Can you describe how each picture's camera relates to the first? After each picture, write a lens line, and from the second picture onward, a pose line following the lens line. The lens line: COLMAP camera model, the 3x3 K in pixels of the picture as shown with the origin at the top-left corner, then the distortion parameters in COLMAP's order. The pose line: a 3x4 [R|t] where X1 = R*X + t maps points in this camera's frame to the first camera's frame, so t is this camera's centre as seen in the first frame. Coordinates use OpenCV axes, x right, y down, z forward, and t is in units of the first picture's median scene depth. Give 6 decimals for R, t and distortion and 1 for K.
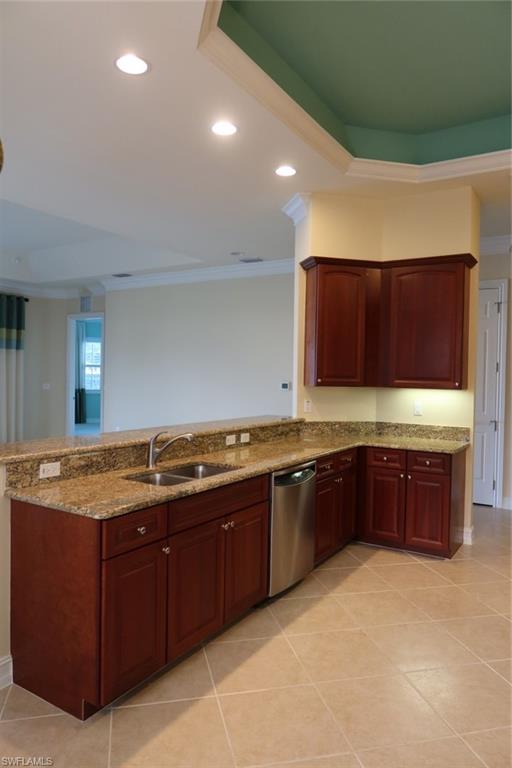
lens RADIAL K [[532.9, 0, 255.9], [0, 532.9, 383.2], [0, 0, 1]] dist [-0.031634, 0.006041]
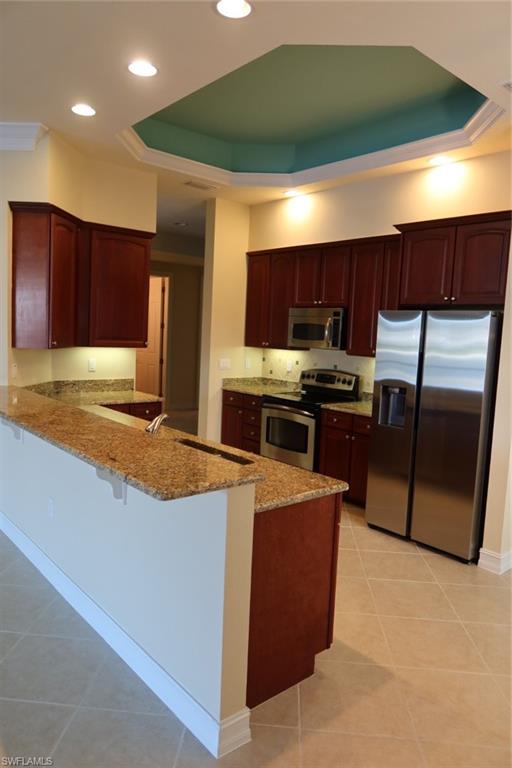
lens RADIAL K [[532.9, 0, 259.2], [0, 532.9, 381.2], [0, 0, 1]] dist [-0.031634, 0.006041]
pose [[0.292529, -0.098857, 0.951133, -0.635135], [-0.022287, 0.993667, 0.110133, -0.046536], [-0.955997, -0.053415, 0.288473, 0.377816]]
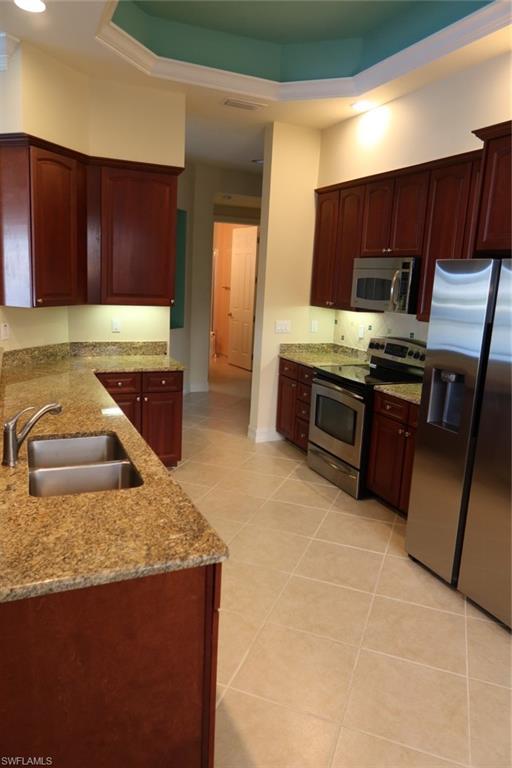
lens RADIAL K [[532.9, 0, 254.9], [0, 532.9, 383.4], [0, 0, 1]] dist [-0.031634, 0.006041]
pose [[0.561178, -0.156560, 0.812754, -0.353092], [-0.021631, 0.978838, 0.203488, -0.050408], [-0.827413, -0.131774, 0.545916, 0.270450]]
